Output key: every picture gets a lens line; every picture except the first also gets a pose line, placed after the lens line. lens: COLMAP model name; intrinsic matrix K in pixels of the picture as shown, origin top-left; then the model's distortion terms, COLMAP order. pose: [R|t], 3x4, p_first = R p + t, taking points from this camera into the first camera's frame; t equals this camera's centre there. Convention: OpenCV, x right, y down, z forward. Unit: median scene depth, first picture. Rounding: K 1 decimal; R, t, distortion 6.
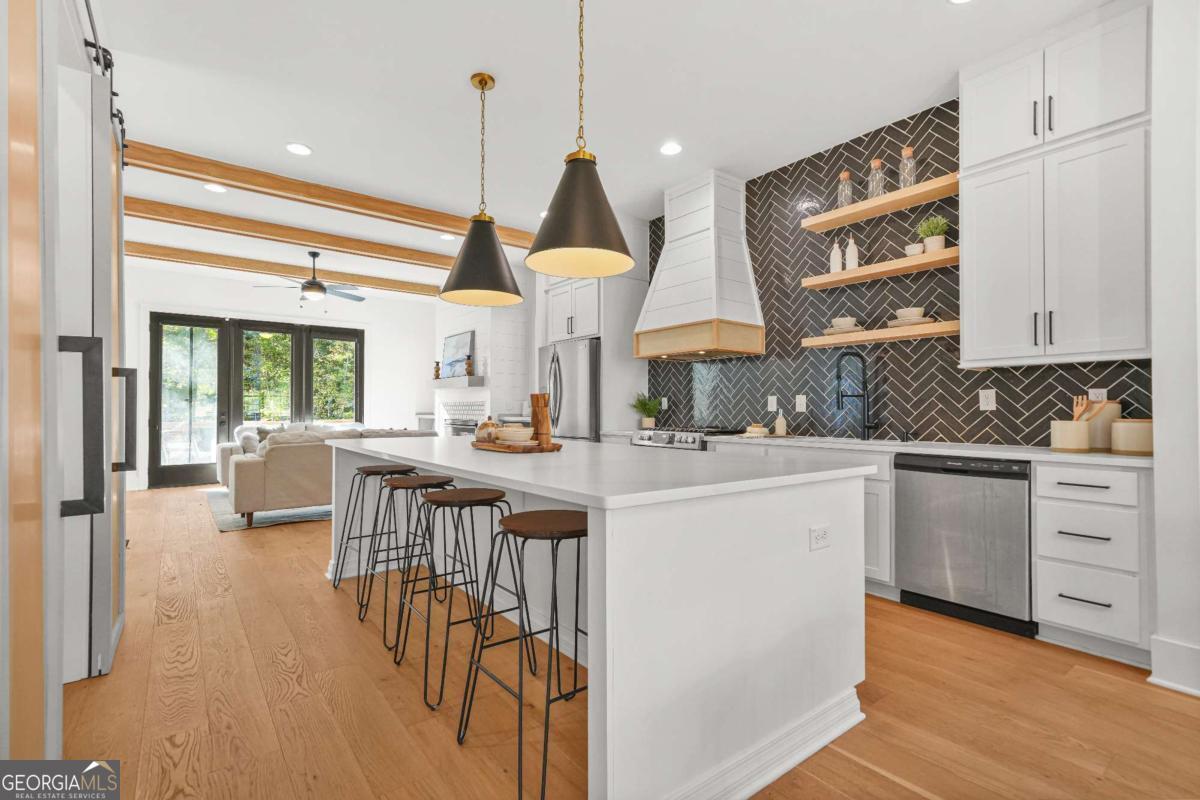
lens RADIAL K [[544.4, 0, 584.2], [0, 544.4, 398.3], [0, 0, 1]] dist [-0.001118, 0.000000]
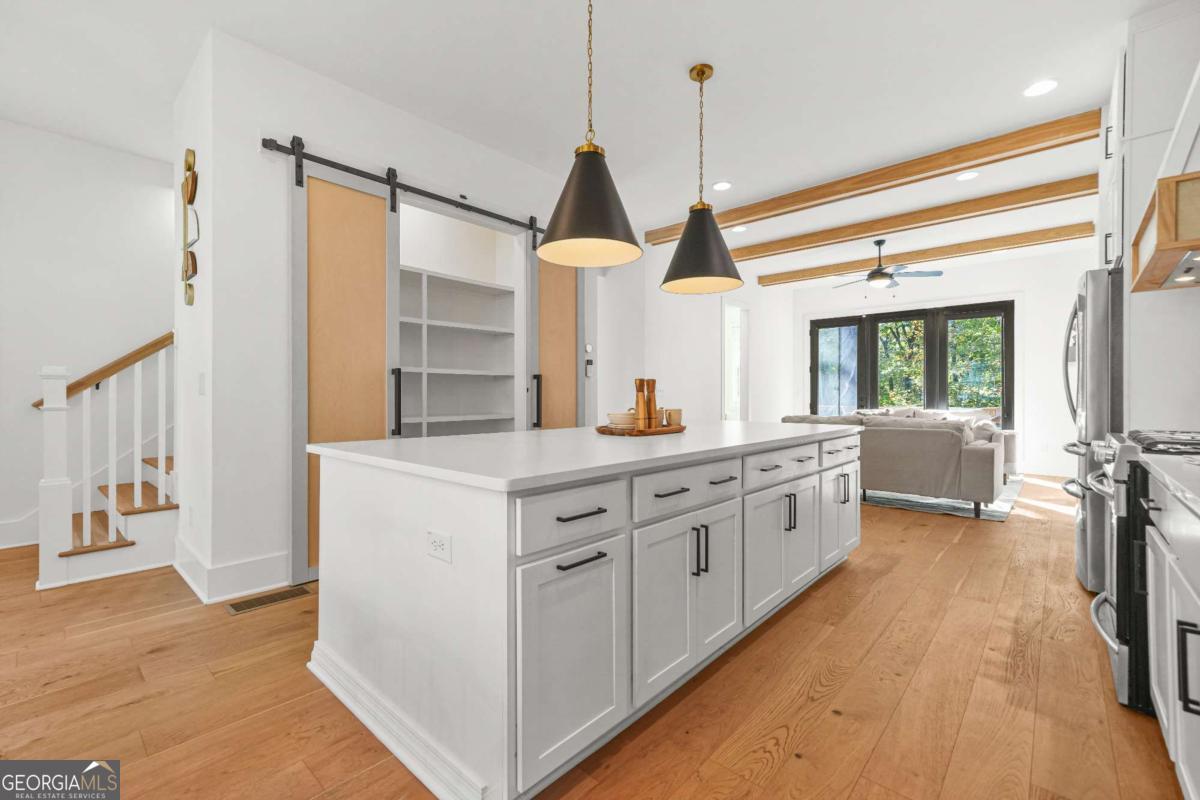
lens RADIAL K [[508.3, 0, 585.9], [0, 508.3, 407.2], [0, 0, 1]] dist [0.000213, 0.000073]
pose [[0.180709, 0.022349, -0.983283, 0.338800], [0.024796, 0.999321, 0.027271, 0.001780], [0.983224, -0.029309, 0.180032, 0.284055]]
